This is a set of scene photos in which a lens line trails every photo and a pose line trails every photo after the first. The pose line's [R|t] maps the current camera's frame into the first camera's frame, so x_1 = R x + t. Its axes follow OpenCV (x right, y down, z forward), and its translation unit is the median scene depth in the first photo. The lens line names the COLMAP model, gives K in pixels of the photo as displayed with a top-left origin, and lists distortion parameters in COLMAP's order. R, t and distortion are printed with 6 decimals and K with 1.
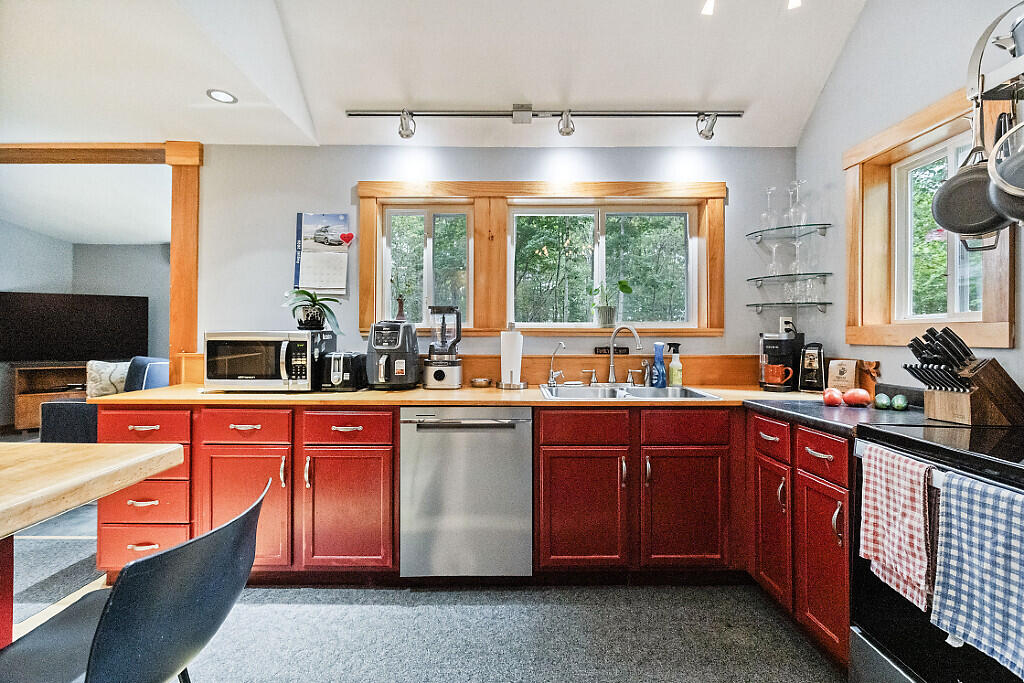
lens RADIAL K [[460.3, 0, 513.3], [0, 460.3, 326.3], [0, 0, 1]] dist [-0.000349, -0.000196]
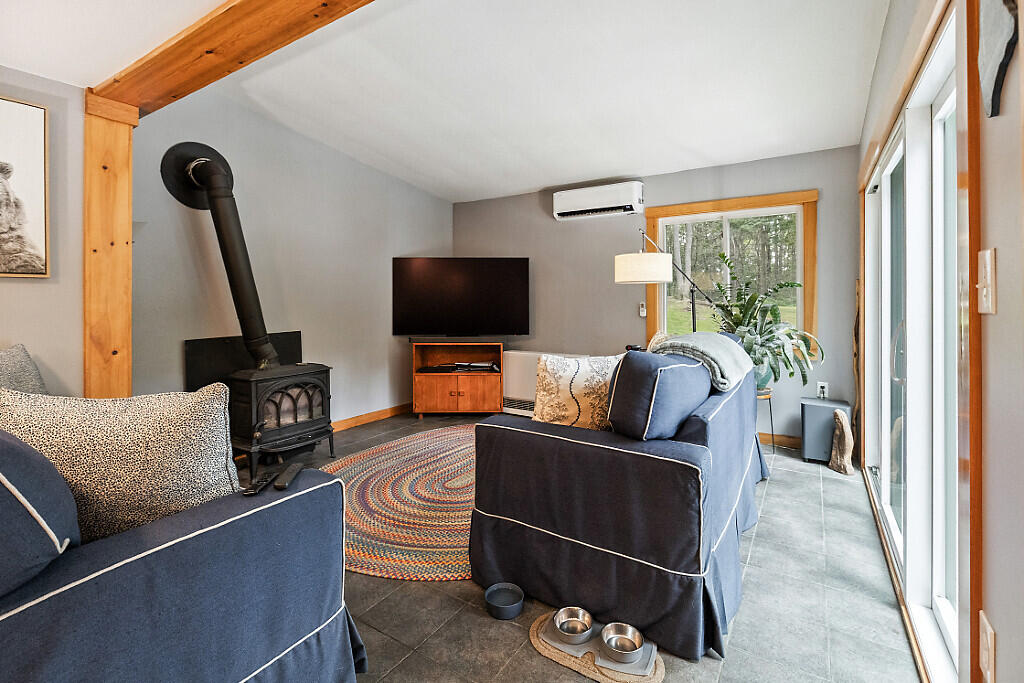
lens RADIAL K [[470.0, 0, 510.0], [0, 470.0, 297.6], [0, 0, 1]] dist [-0.002116, 0.000077]
pose [[0.840096, -0.005279, -0.542413, -0.431604], [0.005907, 0.999982, -0.000583, 0.005559], [0.542406, -0.002714, 0.840112, 0.340089]]
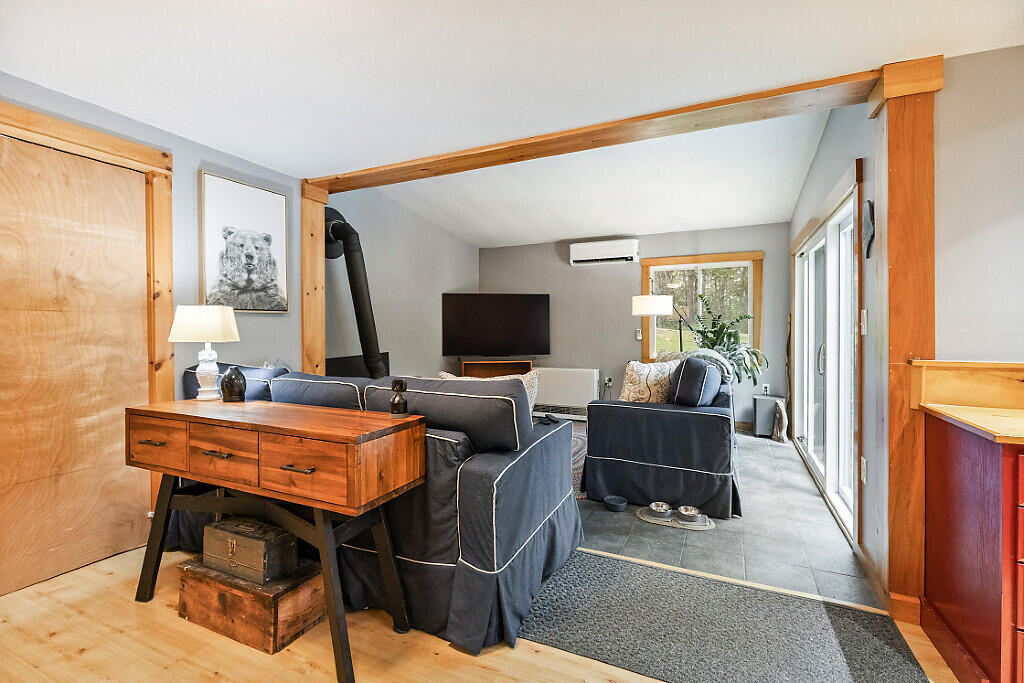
lens RADIAL K [[460.3, 0, 513.3], [0, 460.3, 326.3], [0, 0, 1]] dist [-0.000349, -0.000196]
pose [[0.906193, -0.002247, -0.422858, -0.493995], [0.005529, 0.999963, 0.006535, -0.000583], [0.422828, -0.008260, 0.906172, 0.048767]]
